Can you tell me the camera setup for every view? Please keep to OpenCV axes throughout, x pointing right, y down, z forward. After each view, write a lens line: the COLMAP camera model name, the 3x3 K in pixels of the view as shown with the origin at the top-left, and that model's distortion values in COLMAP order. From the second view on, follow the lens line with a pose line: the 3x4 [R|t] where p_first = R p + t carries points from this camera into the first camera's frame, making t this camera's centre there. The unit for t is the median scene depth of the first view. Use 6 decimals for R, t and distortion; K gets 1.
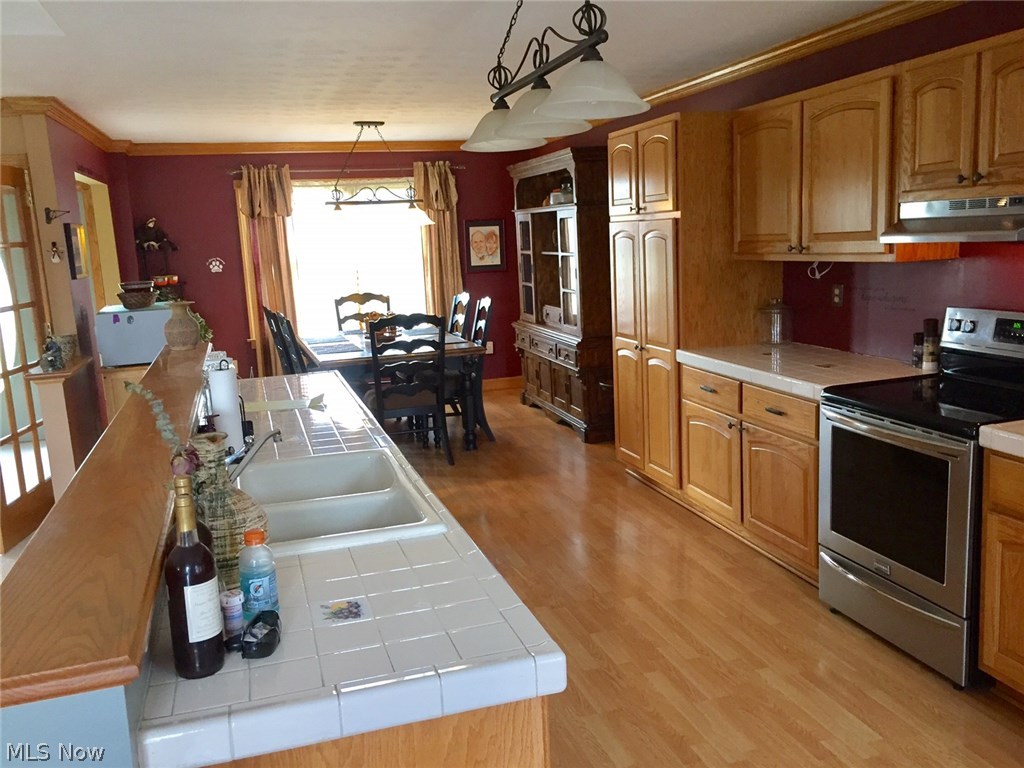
lens RADIAL K [[873.5, 0, 511.9], [0, 873.5, 379.1], [0, 0, 1]] dist [0.074183, -0.088993]
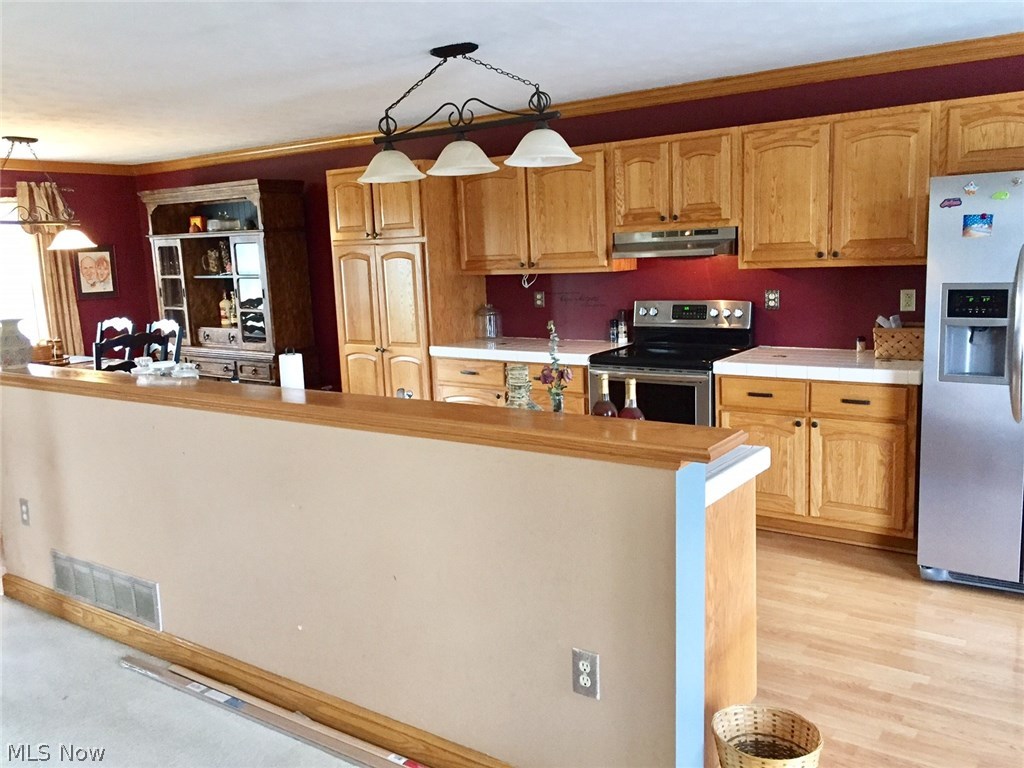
lens RADIAL K [[873.5, 0, 509.0], [0, 873.5, 377.3], [0, 0, 1]] dist [0.074183, -0.088993]
pose [[0.797516, -0.075204, 0.598592, -0.509258], [0.102363, 0.994682, -0.011415, 0.039041], [-0.594550, 0.070377, 0.800973, -0.073881]]
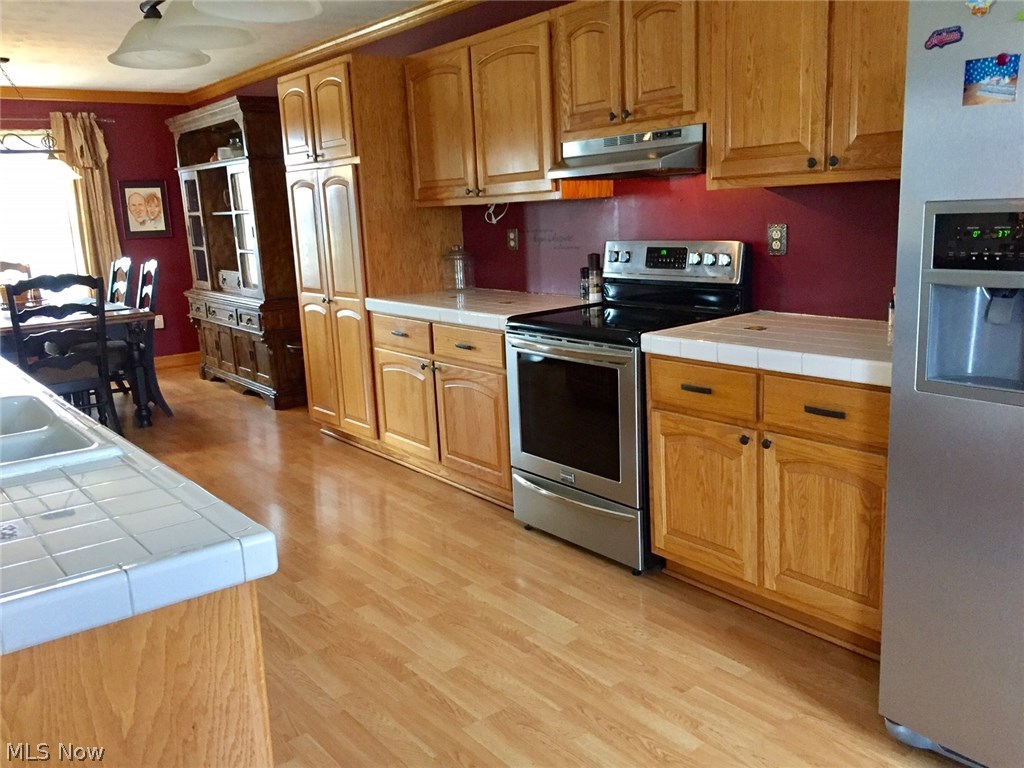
lens RADIAL K [[873.5, 0, 511.8], [0, 873.5, 379.1], [0, 0, 1]] dist [0.074183, -0.088993]
pose [[0.936473, -0.065361, 0.344595, -0.004298], [0.060441, 0.997858, 0.025014, 0.046098], [-0.345492, -0.002597, 0.938418, 0.015123]]
